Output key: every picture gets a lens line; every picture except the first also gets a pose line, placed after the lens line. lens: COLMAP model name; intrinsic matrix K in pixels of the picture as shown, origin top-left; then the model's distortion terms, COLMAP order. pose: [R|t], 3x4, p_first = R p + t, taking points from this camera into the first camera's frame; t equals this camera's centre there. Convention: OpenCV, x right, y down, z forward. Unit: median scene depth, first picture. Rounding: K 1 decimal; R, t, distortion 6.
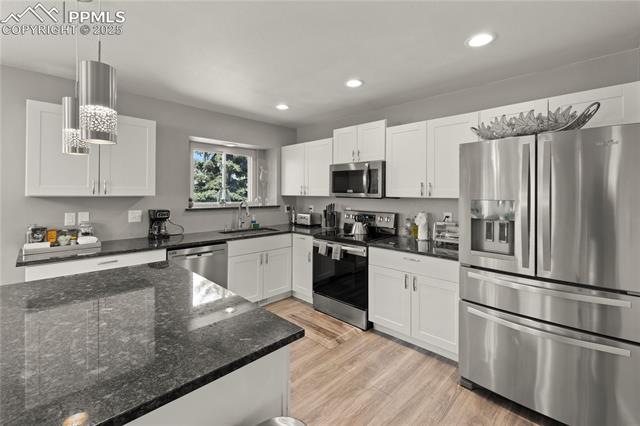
lens RADIAL K [[279.7, 0, 317.6], [0, 279.7, 191.4], [0, 0, 1]] dist [-0.001432, -0.000174]
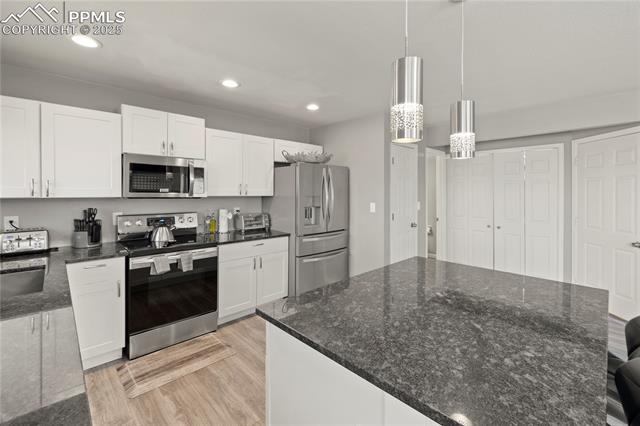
lens RADIAL K [[279.7, 0, 317.6], [0, 279.7, 191.4], [0, 0, 1]] dist [-0.001432, -0.000174]
pose [[0.035465, -0.002824, 0.999367, -0.696787], [-0.006470, 0.999974, 0.003056, -0.003562], [-0.999350, -0.006574, 0.035446, 0.519872]]
